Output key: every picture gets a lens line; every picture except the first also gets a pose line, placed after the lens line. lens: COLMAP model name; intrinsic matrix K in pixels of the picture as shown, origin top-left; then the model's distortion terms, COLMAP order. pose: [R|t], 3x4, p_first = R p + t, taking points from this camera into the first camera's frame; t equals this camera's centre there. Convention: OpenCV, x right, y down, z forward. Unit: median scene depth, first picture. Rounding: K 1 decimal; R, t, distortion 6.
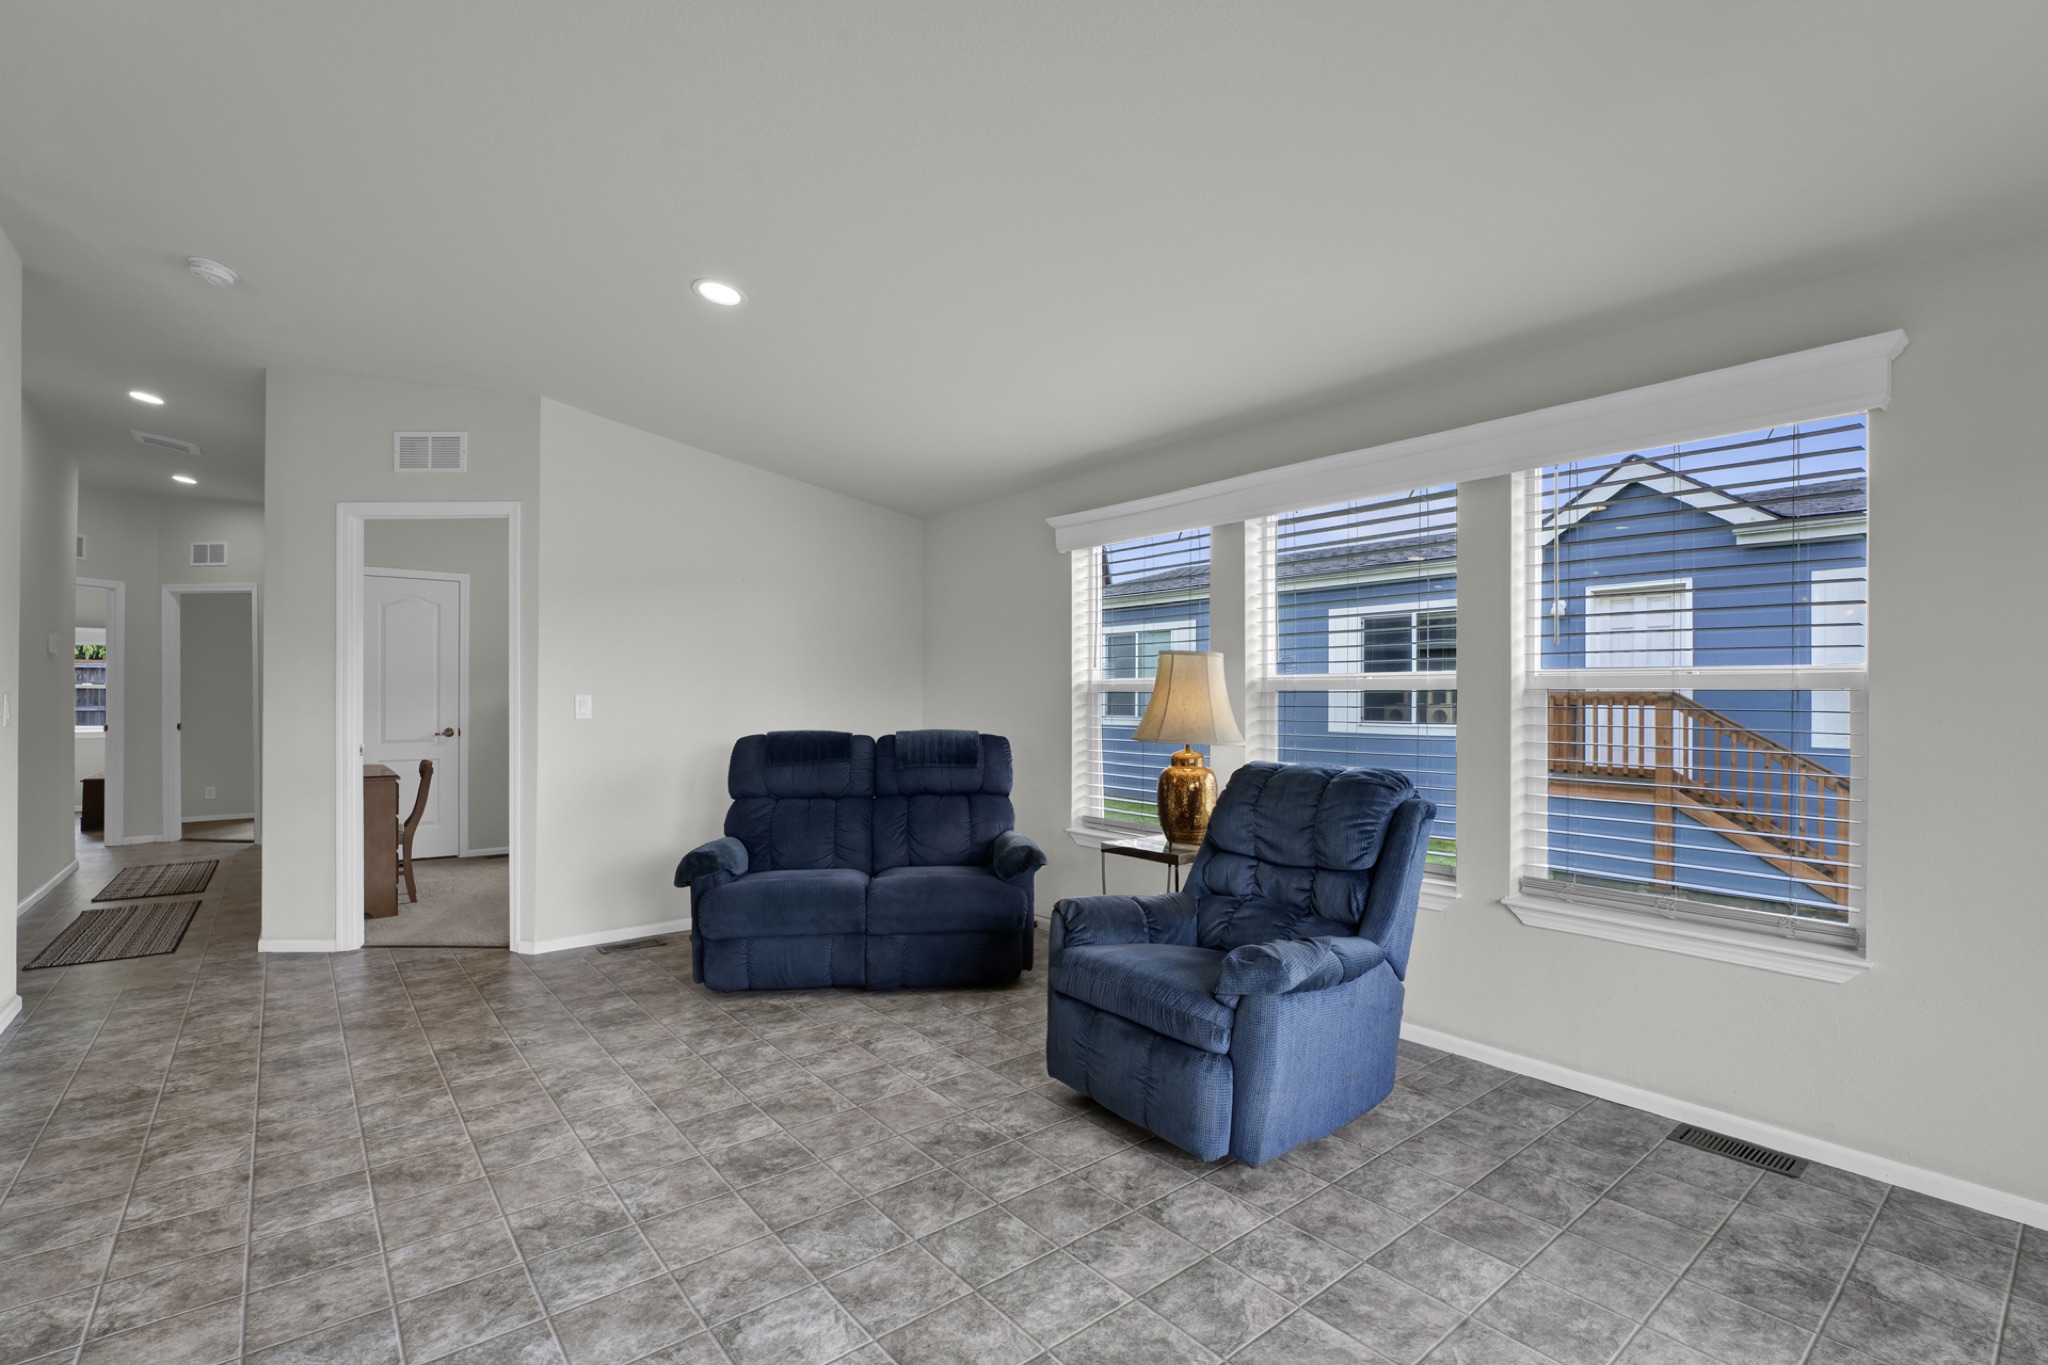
lens RADIAL K [[928.2, 0, 1037.1], [0, 928.2, 695.2], [0, 0, 1]] dist [-0.014857, 0.000813]
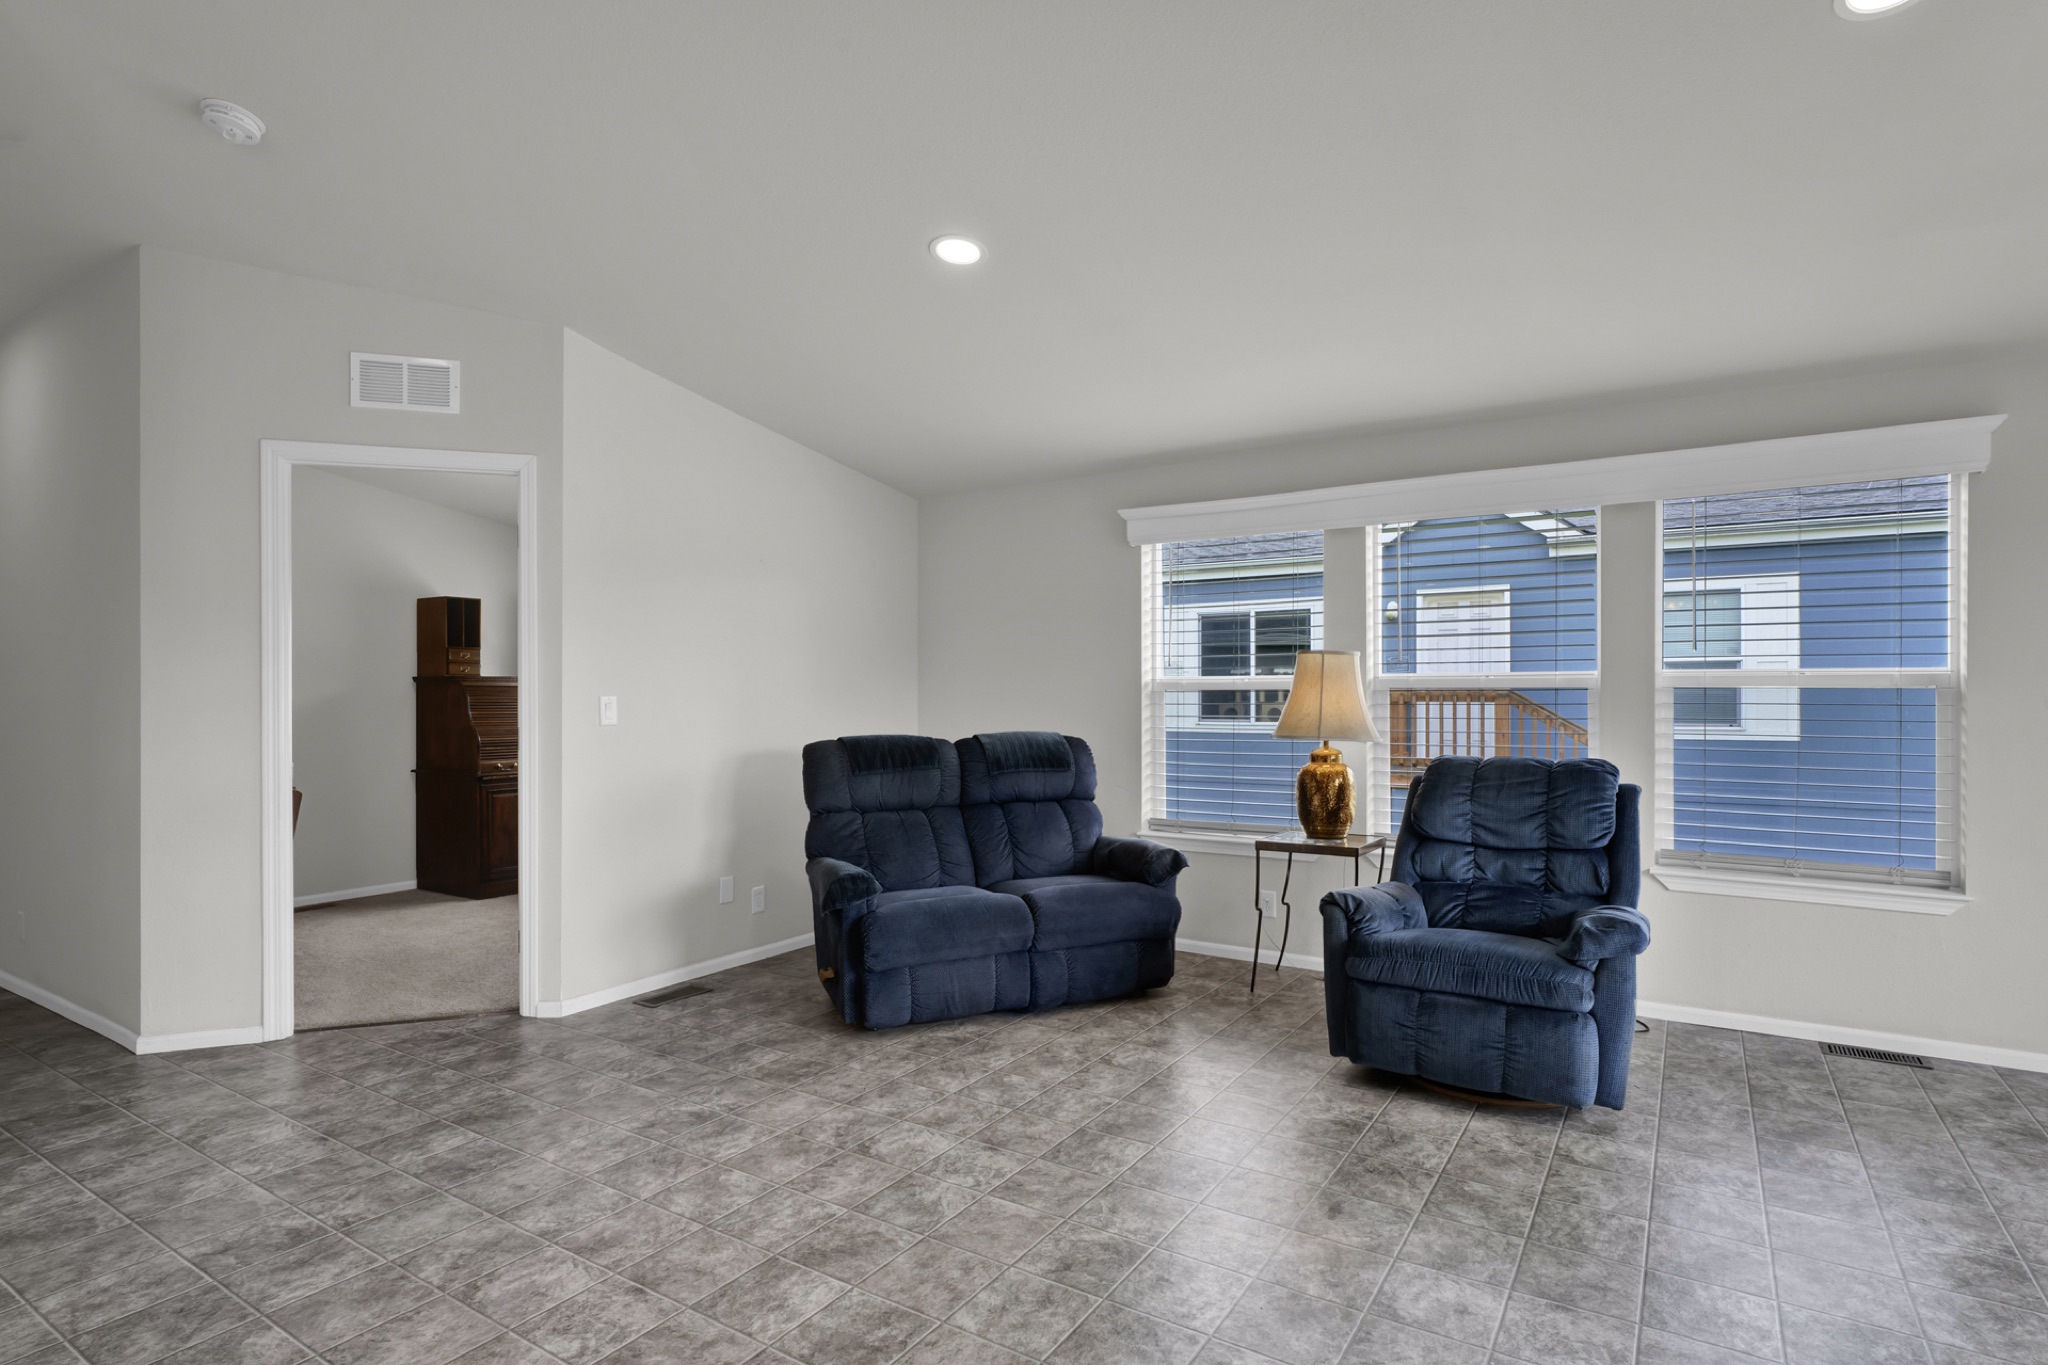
lens RADIAL K [[1036.8, 0, 1039.3], [0, 1036.8, 698.1], [0, 0, 1]] dist [-0.003092, 0.000640]
pose [[0.950507, -0.004812, 0.310665, -0.507244], [0.003523, 0.999983, 0.004711, -0.001863], [-0.310682, -0.003383, 0.950508, 0.008516]]
